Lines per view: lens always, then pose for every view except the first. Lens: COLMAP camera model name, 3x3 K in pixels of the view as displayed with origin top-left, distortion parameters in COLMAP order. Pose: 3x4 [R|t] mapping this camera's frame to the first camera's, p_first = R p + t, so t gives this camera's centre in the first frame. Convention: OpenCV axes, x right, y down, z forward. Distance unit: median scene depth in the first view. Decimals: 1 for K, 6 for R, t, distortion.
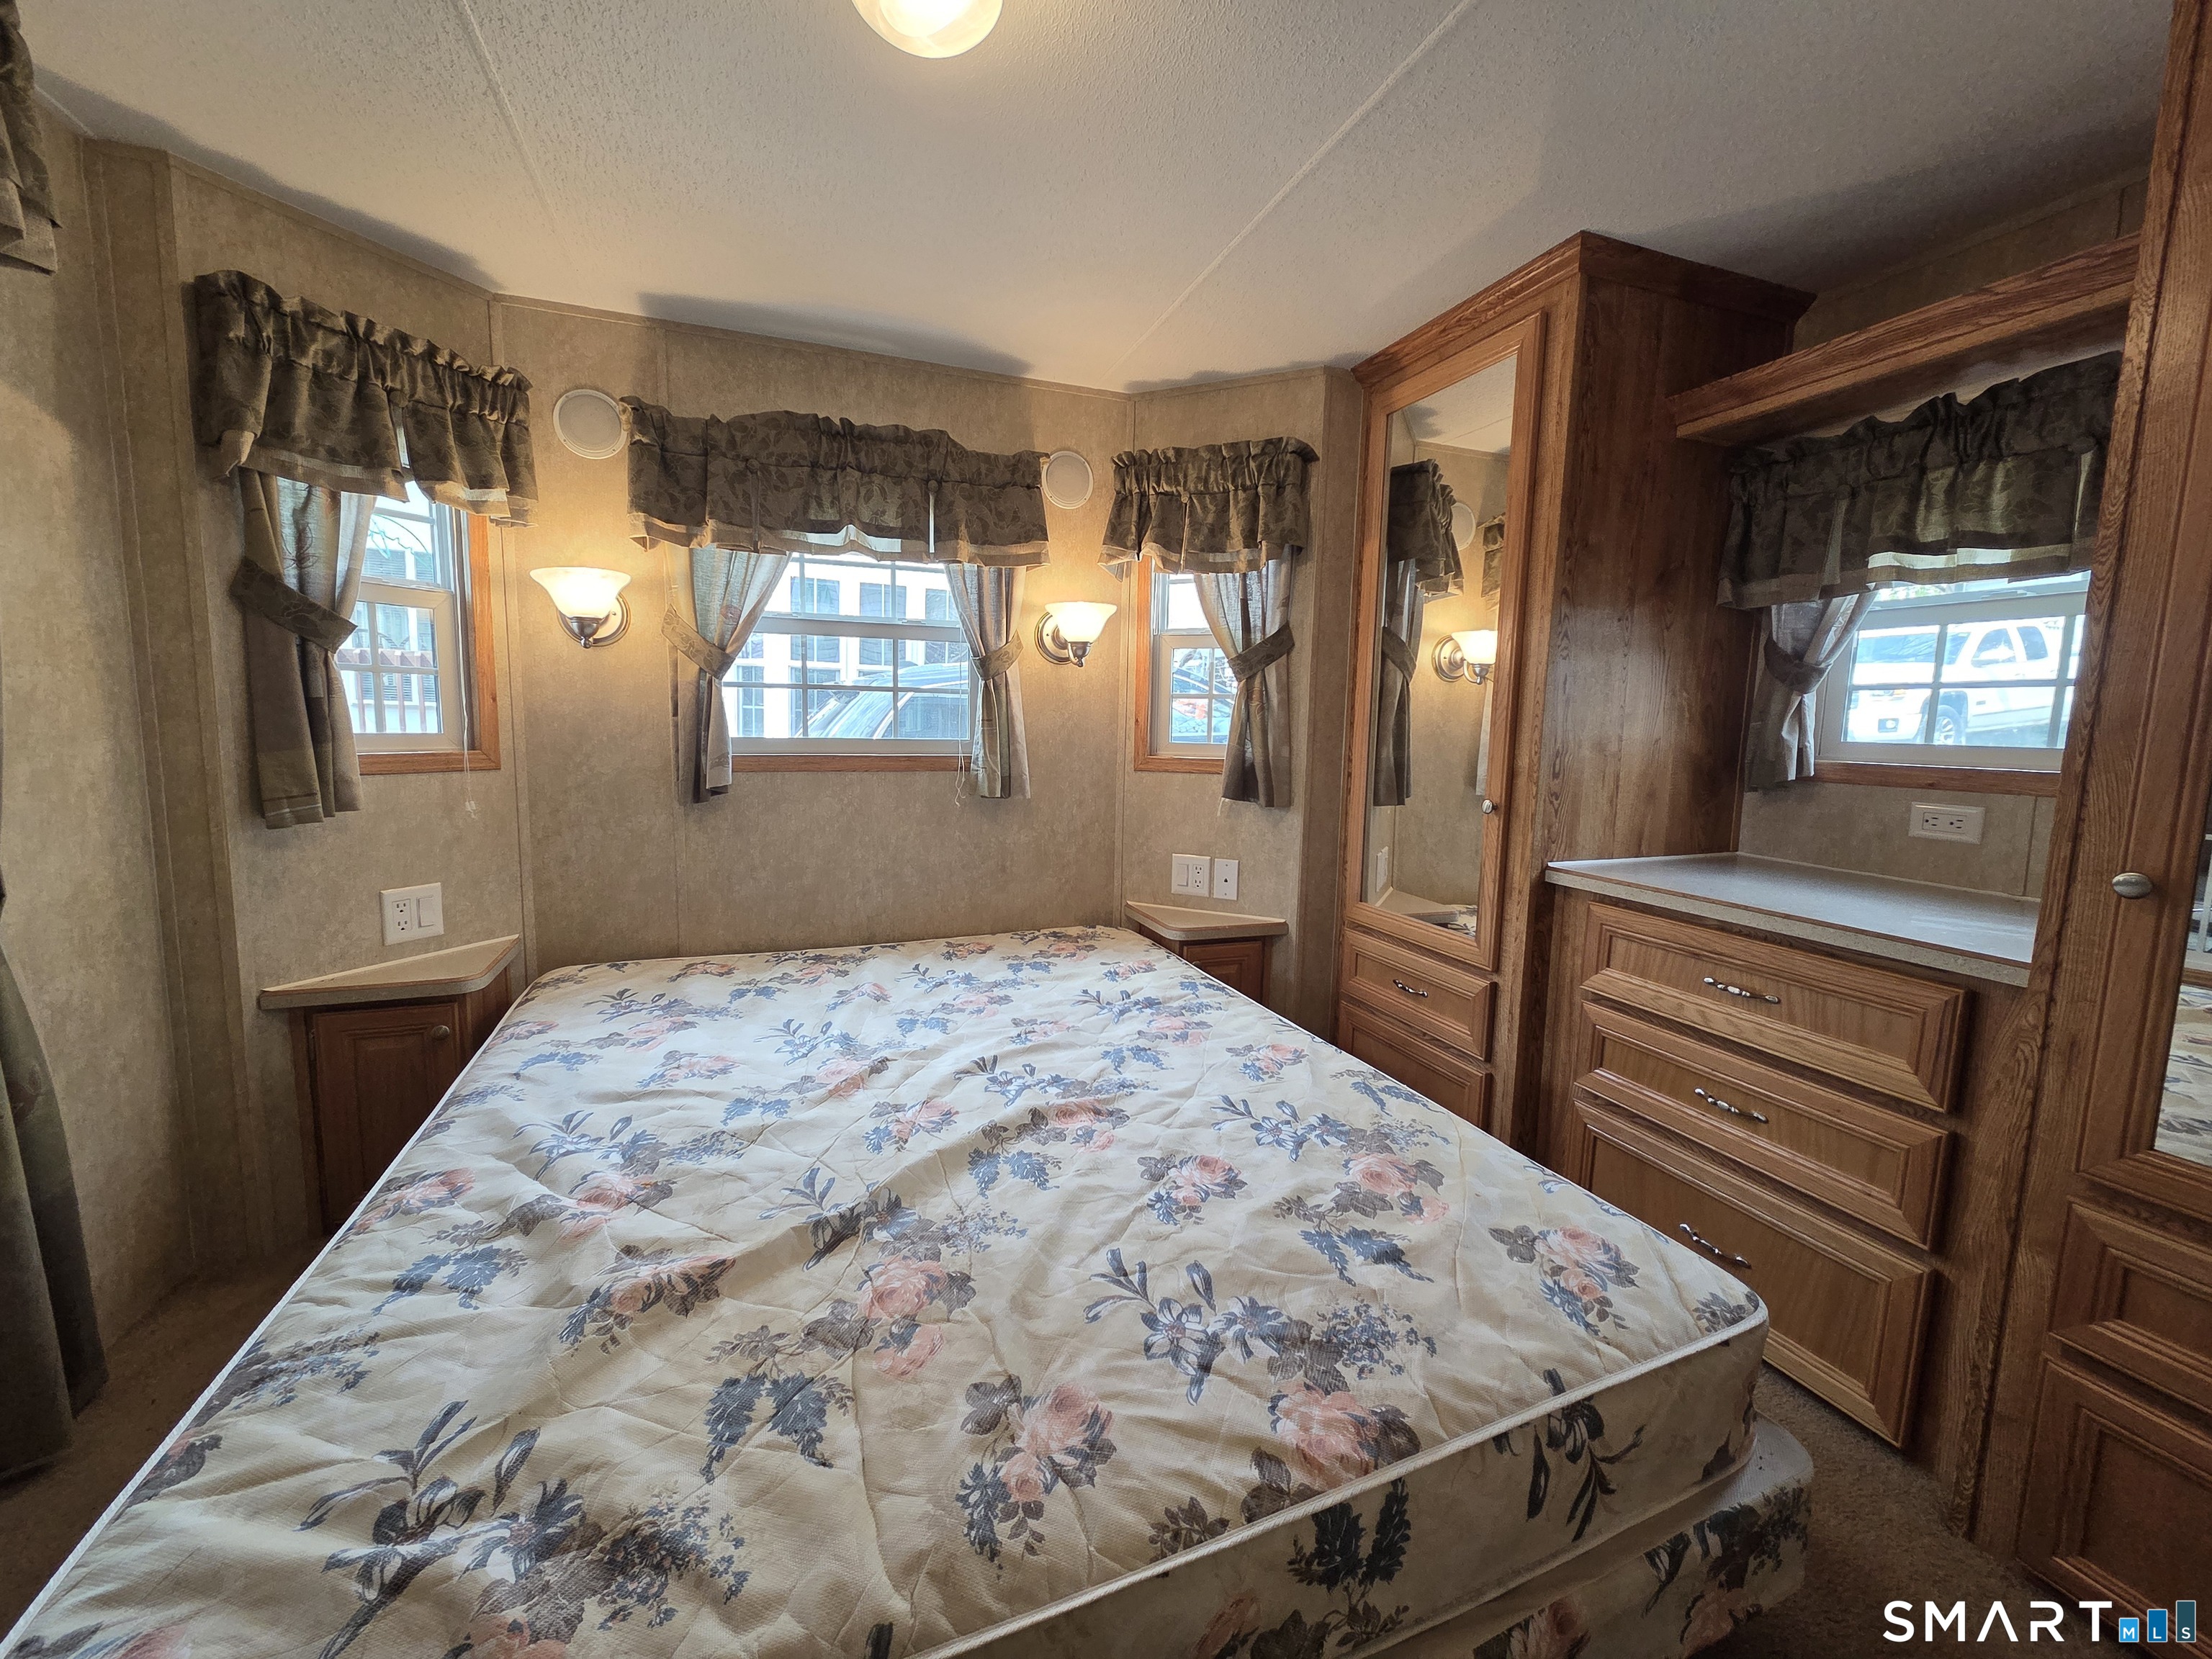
lens RADIAL K [[897.9, 0, 1098.5], [0, 897.9, 826.2], [0, 0, 1]] dist [0.008557, -0.000725]
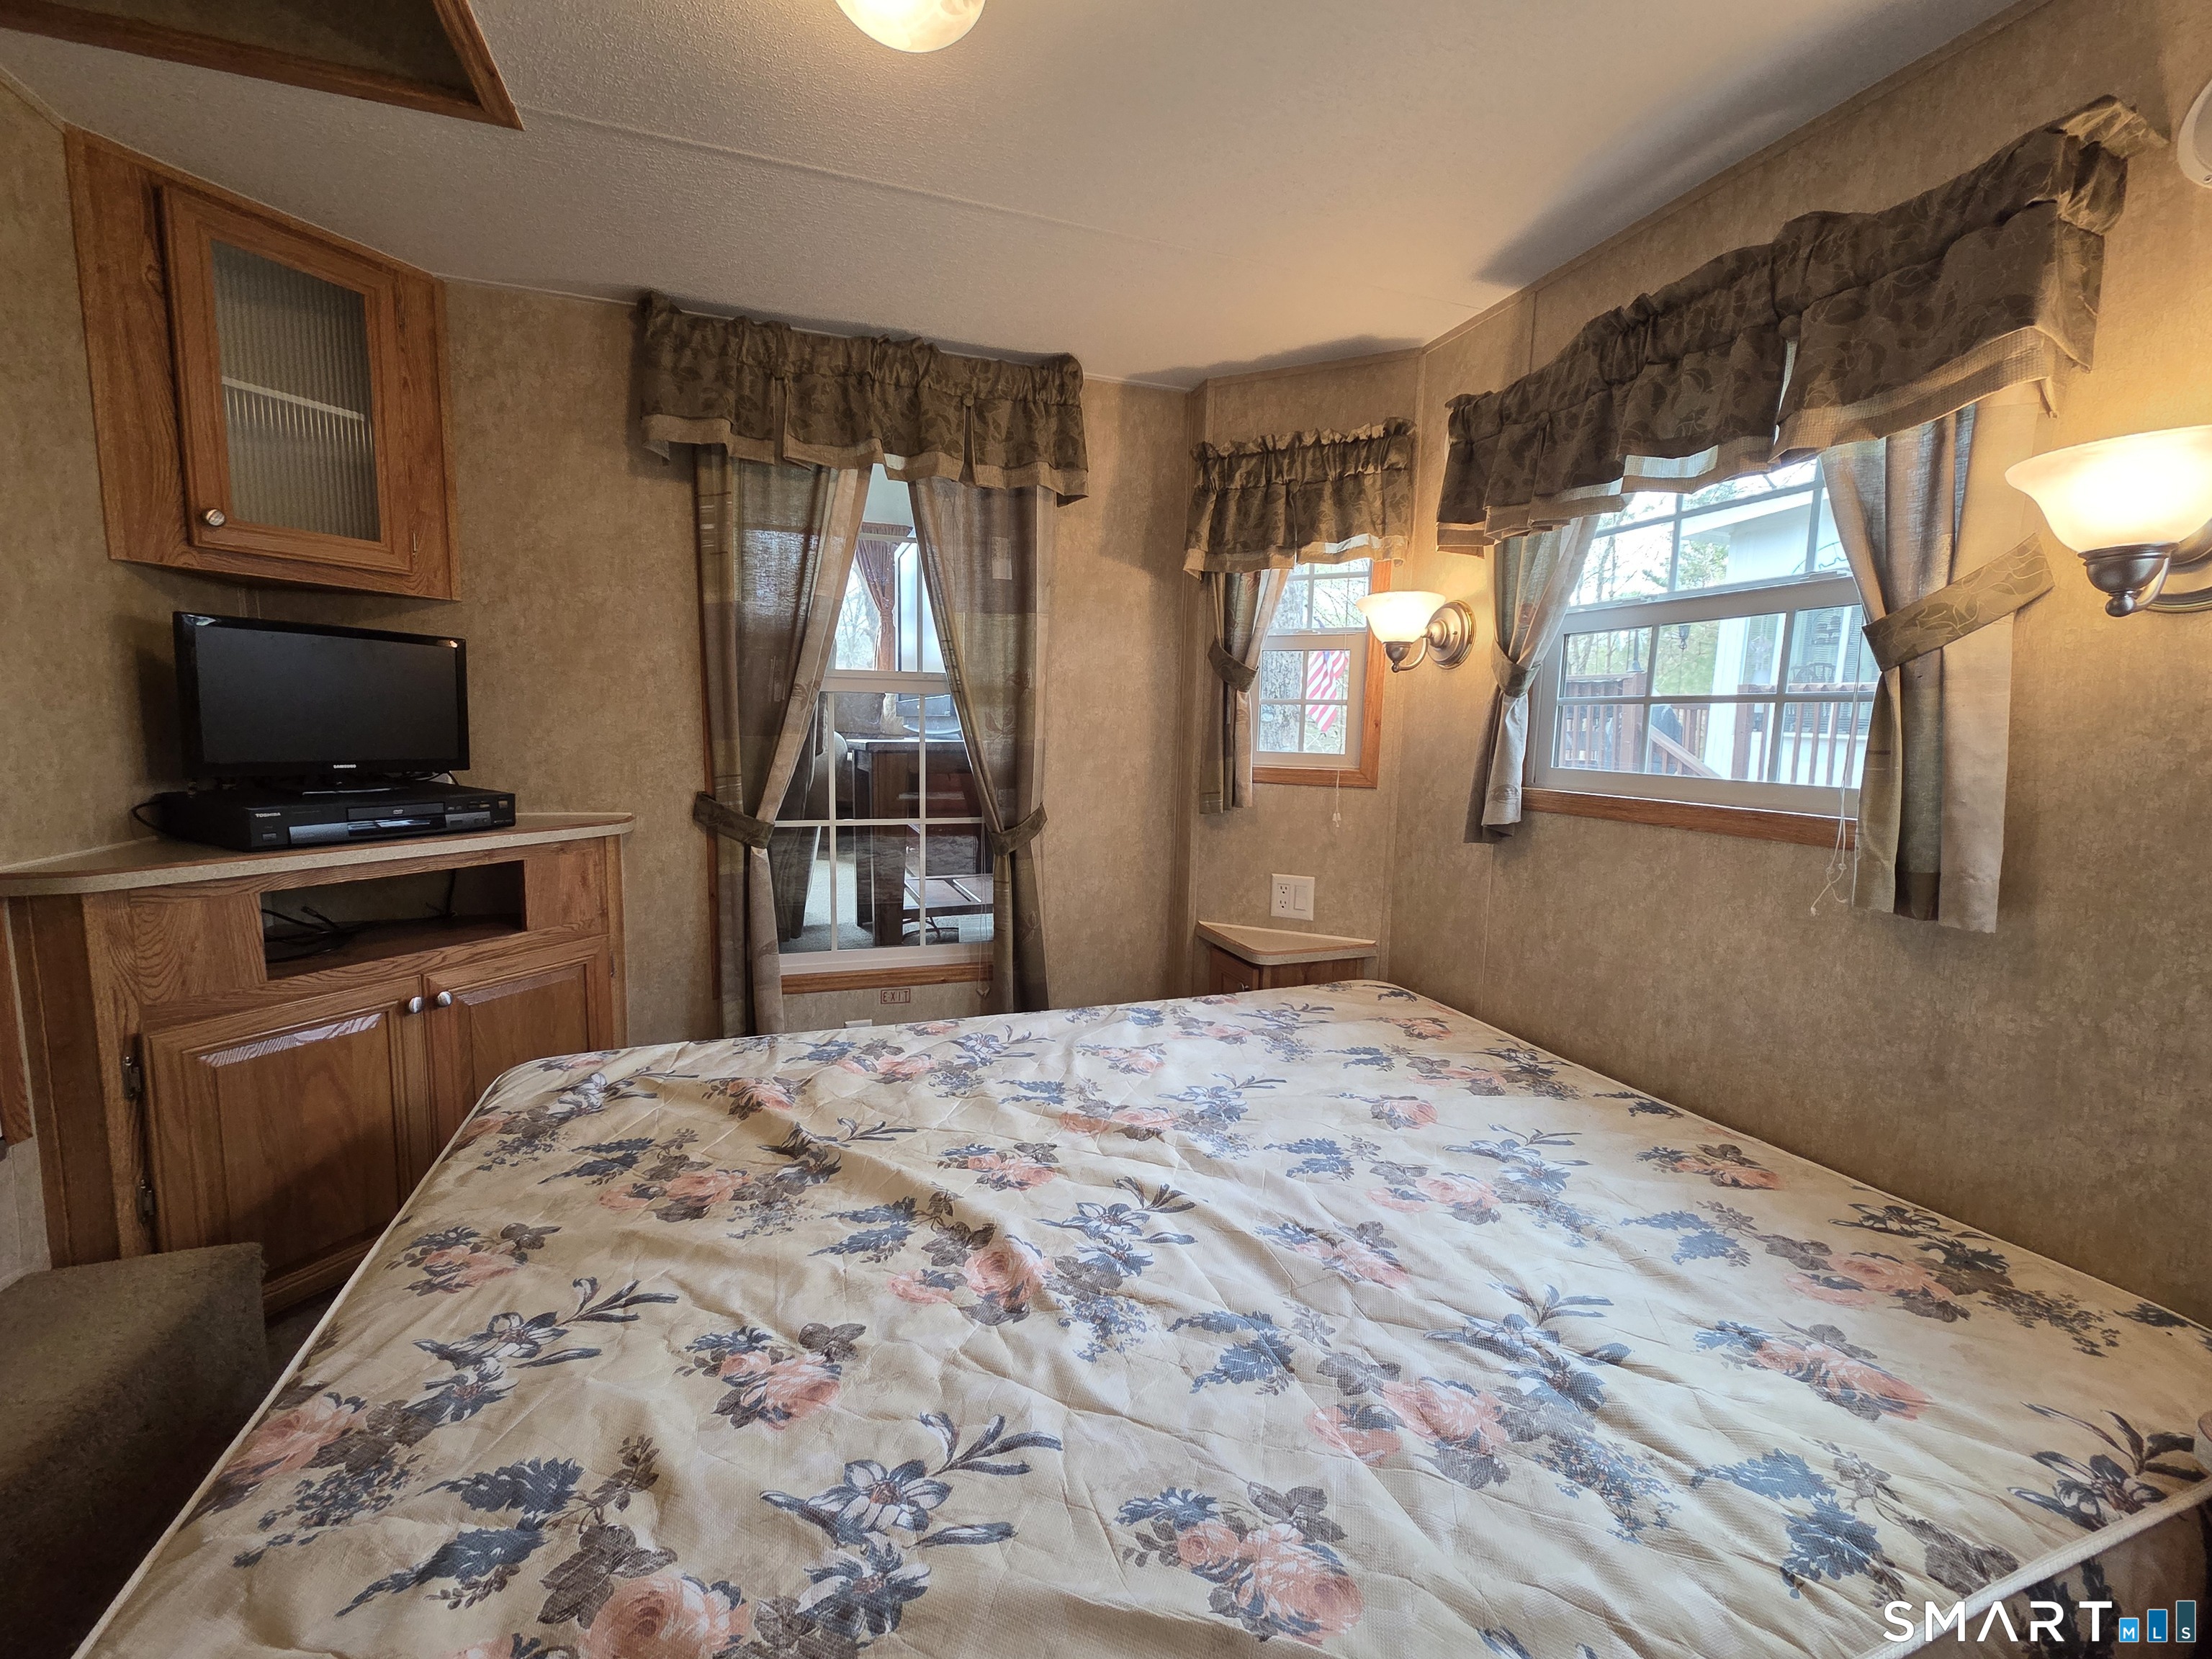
lens RADIAL K [[897.9, 0, 1101.2], [0, 897.9, 826.1], [0, 0, 1]] dist [0.008557, -0.000725]
pose [[-0.019948, 0.095155, -0.995263, 0.522429], [-0.139735, 0.985425, 0.097015, -0.092373], [0.989988, 0.141008, -0.006360, 0.812929]]
